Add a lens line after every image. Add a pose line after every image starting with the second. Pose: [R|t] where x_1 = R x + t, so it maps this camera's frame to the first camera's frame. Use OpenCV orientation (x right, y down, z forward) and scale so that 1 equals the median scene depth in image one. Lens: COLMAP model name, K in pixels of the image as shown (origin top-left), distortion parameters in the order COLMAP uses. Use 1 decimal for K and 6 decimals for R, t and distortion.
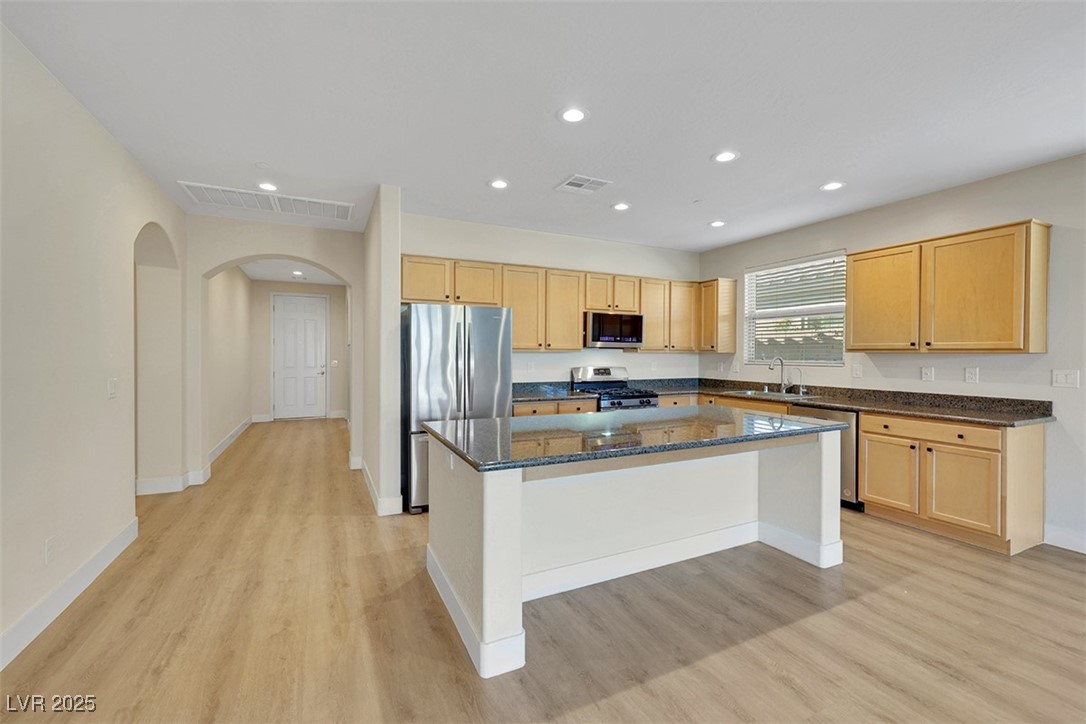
lens RADIAL K [[448.4, 0, 538.8], [0, 448.4, 362.8], [0, 0, 1]] dist [0.001456, 0.000492]
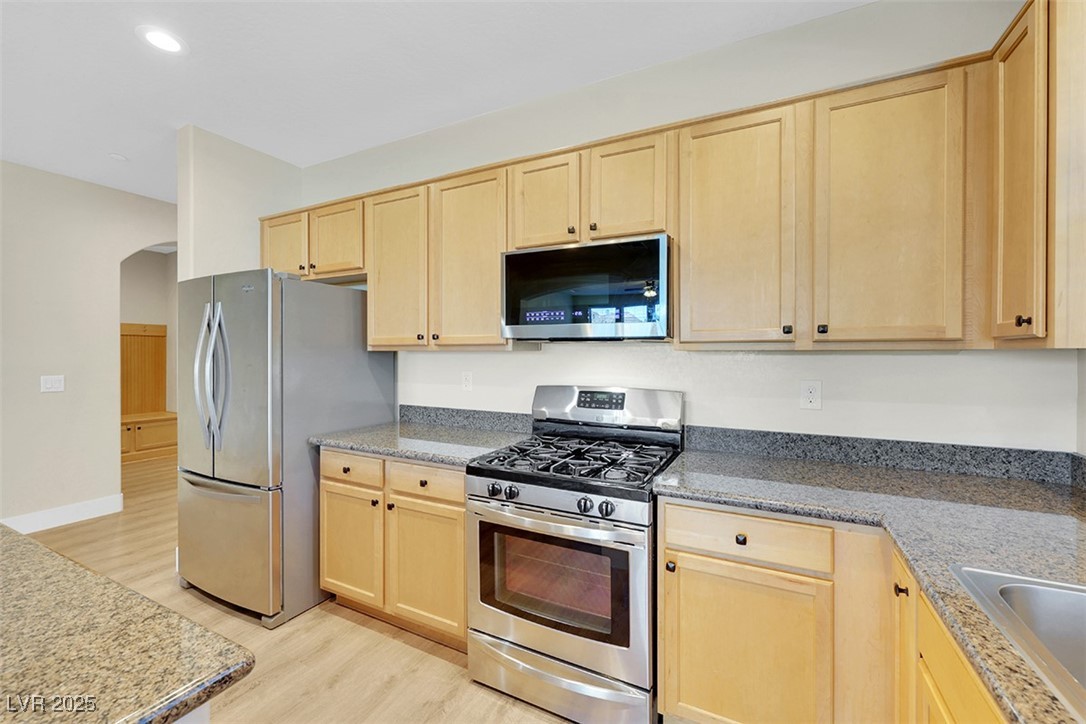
lens RADIAL K [[467.7, 0, 556.6], [0, 467.7, 361.6], [0, 0, 1]] dist [-0.000477, 0.000115]
pose [[0.589987, 0.009791, -0.807354, 0.482965], [-0.011430, 0.999928, 0.003774, -0.016596], [0.807332, 0.007001, 0.590056, 0.769674]]
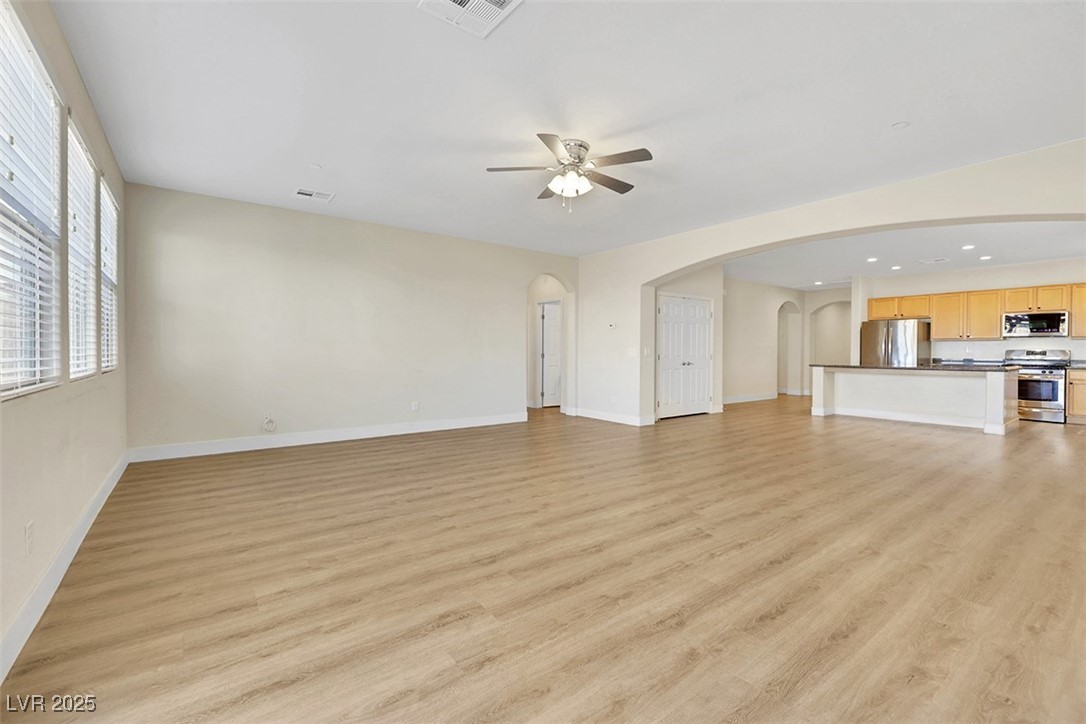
lens RADIAL K [[467.7, 0, 556.6], [0, 467.7, 361.6], [0, 0, 1]] dist [-0.000477, 0.000115]
pose [[0.193130, 0.016592, -0.981033, 1.381728], [-0.025546, 0.999603, 0.011877, 0.069637], [0.980841, 0.022767, 0.193477, -0.810432]]
